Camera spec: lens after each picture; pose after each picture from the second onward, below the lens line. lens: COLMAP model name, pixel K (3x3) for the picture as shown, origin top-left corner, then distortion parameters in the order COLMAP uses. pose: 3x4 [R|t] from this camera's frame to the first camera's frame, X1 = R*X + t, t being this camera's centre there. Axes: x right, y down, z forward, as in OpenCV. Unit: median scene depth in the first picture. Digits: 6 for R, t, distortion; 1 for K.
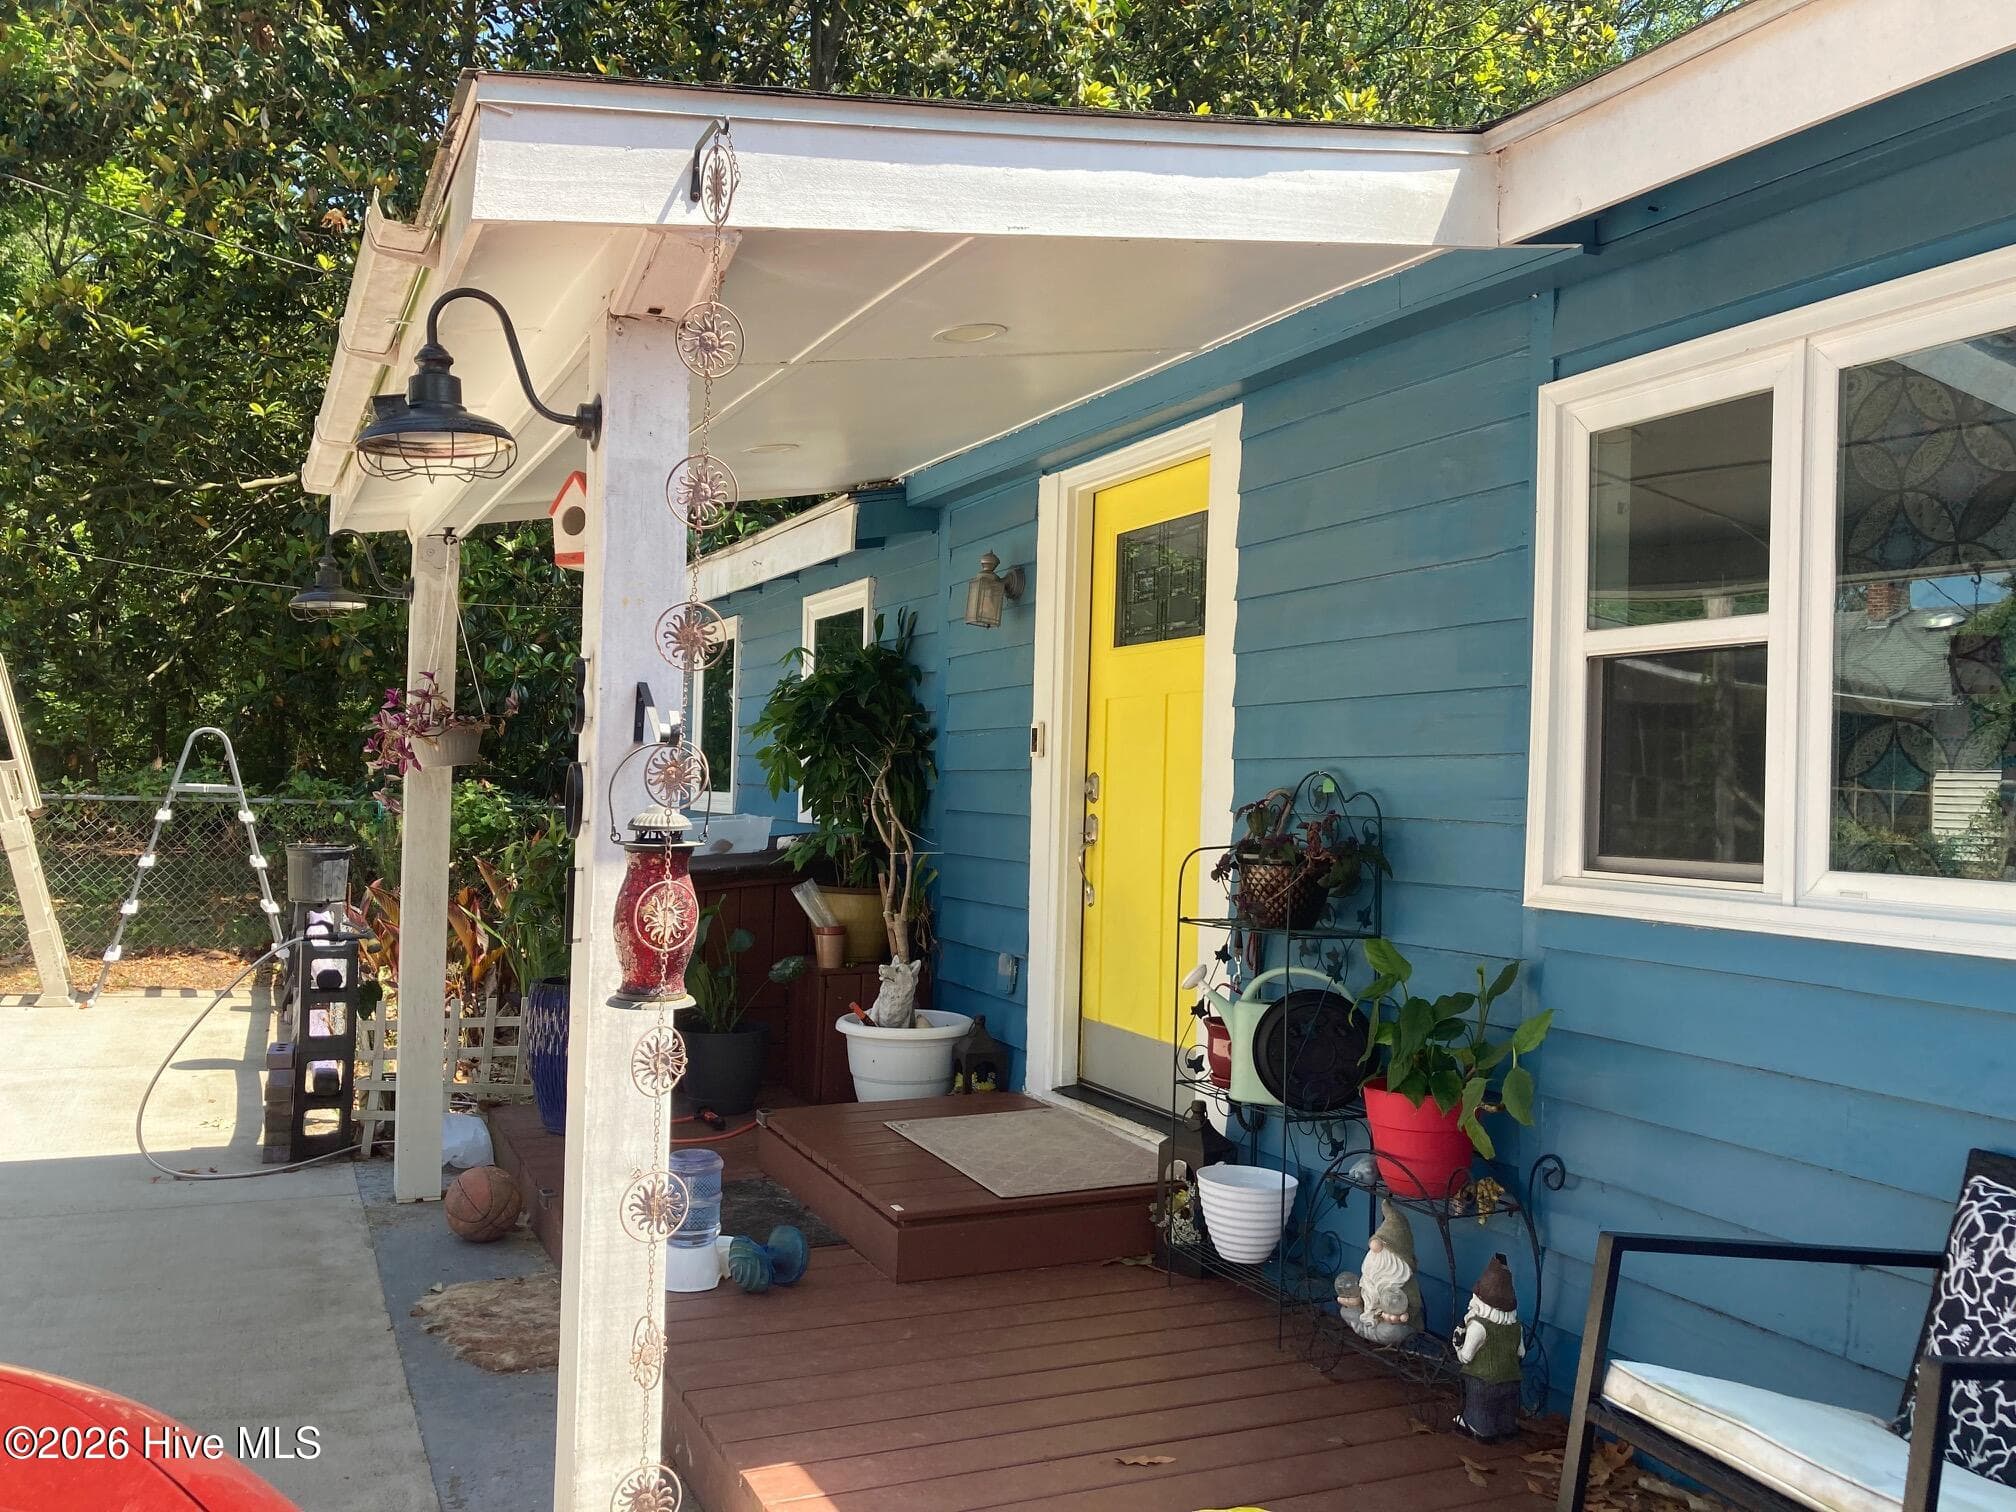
lens RADIAL K [[1616.3, 0, 1008.0], [0, 1616.3, 756.0], [0, 0, 1]] dist [0.100650, 0.001873]
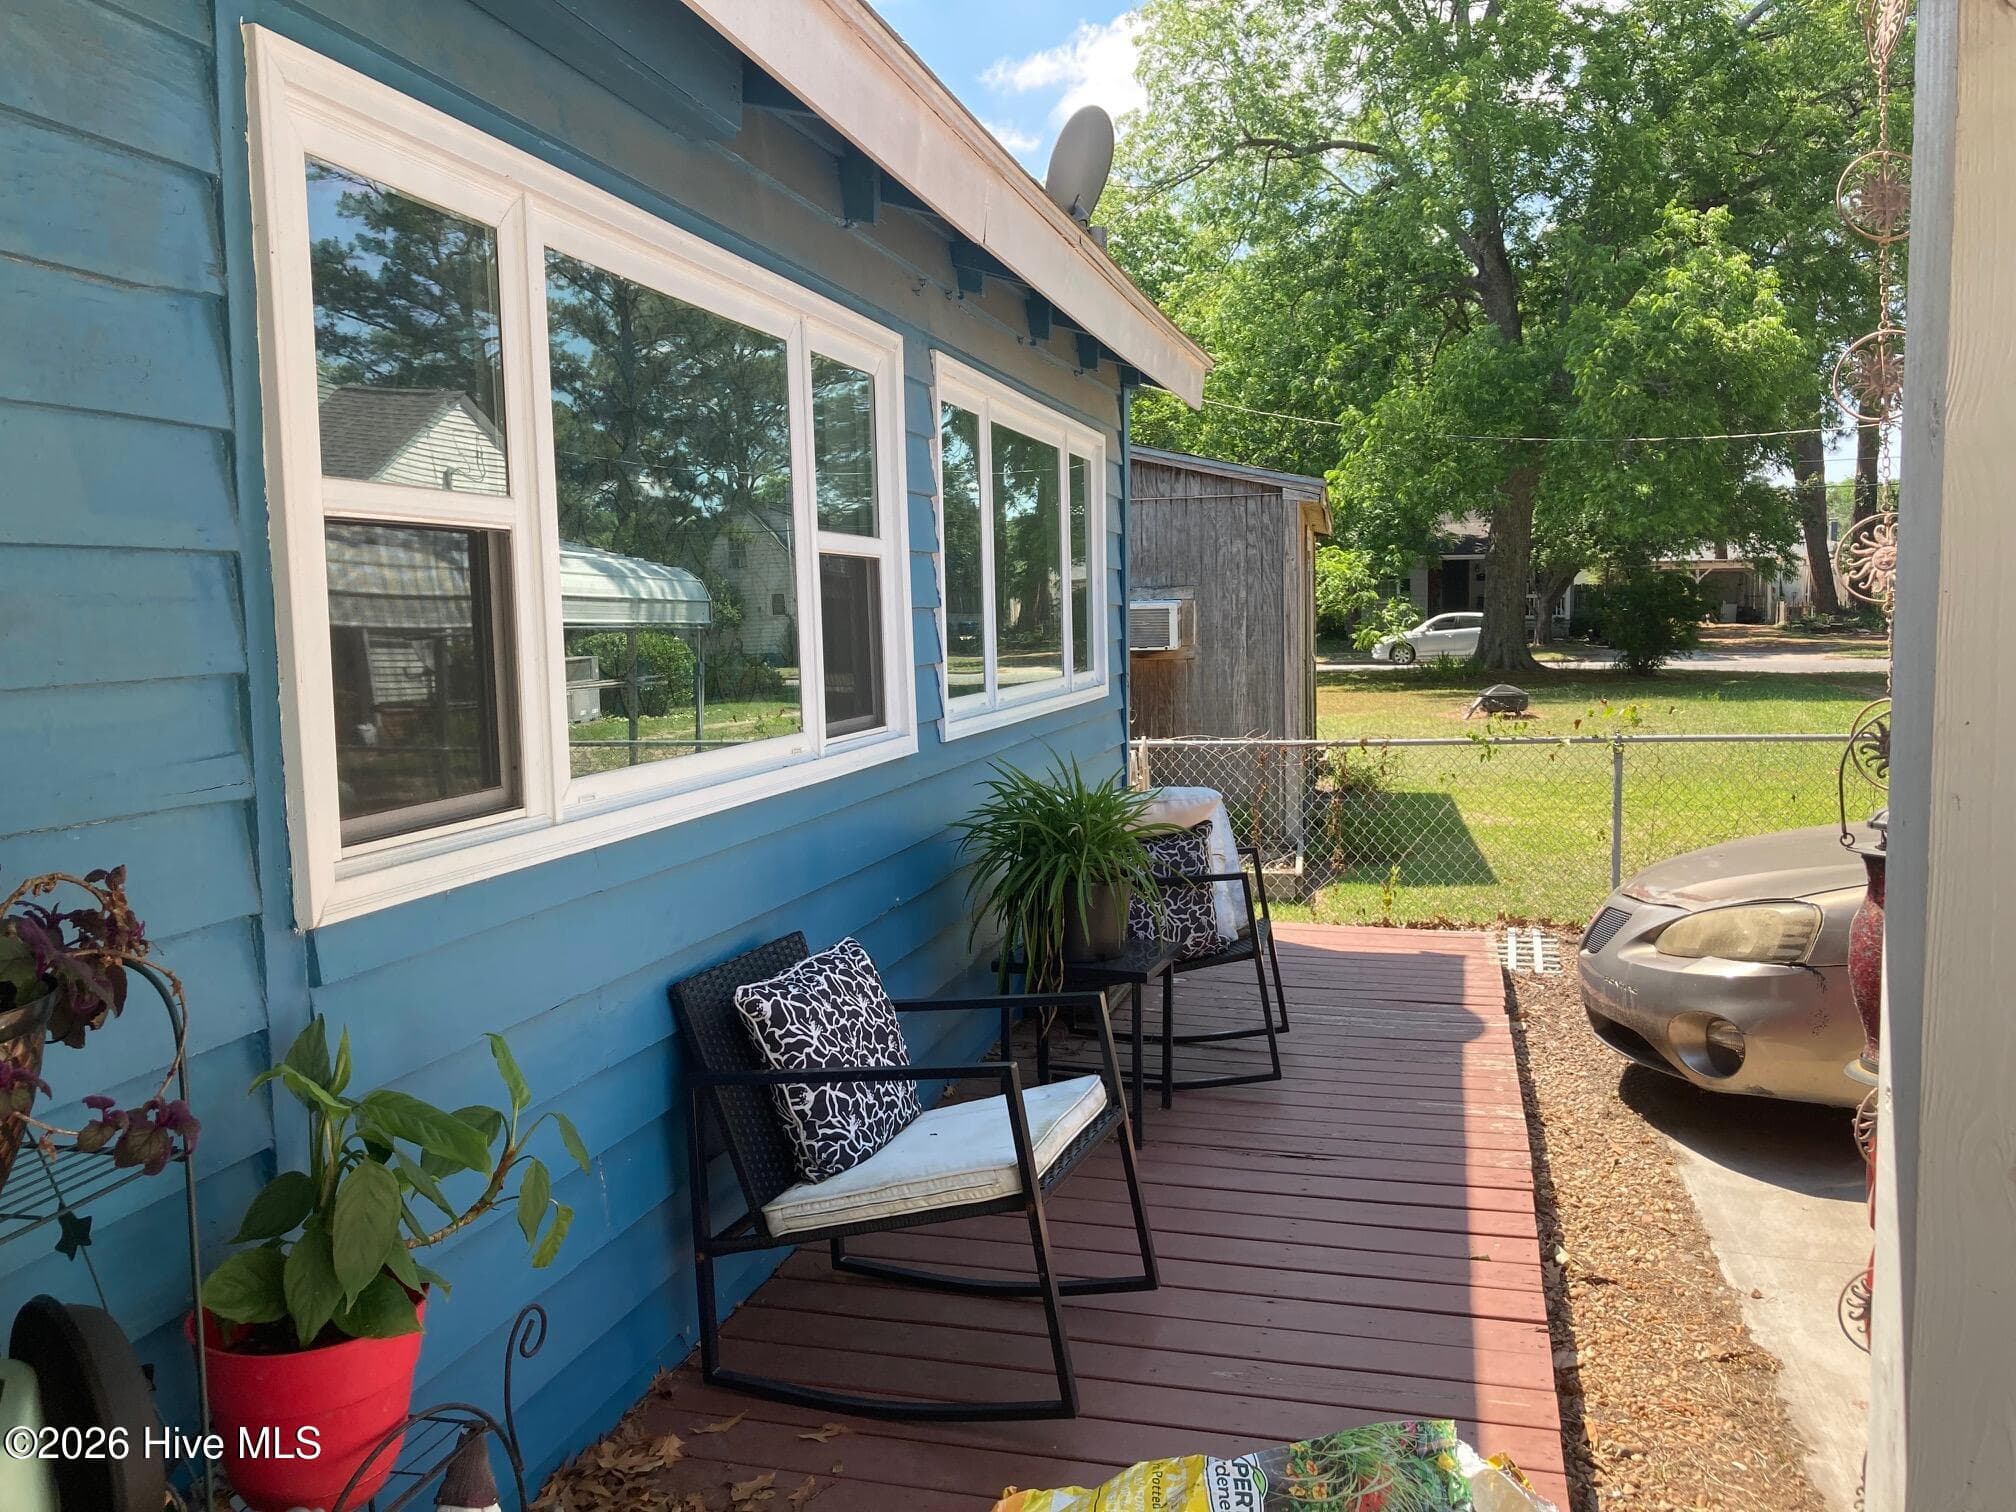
lens RADIAL K [[1616.3, 0, 1008.0], [0, 1616.3, 756.0], [0, 0, 1]] dist [0.100650, 0.001873]
pose [[-0.763465, -0.048233, 0.644046, -0.301916], [0.012832, 0.995878, 0.089794, -0.025743], [-0.645722, 0.076819, -0.759698, 1.526536]]
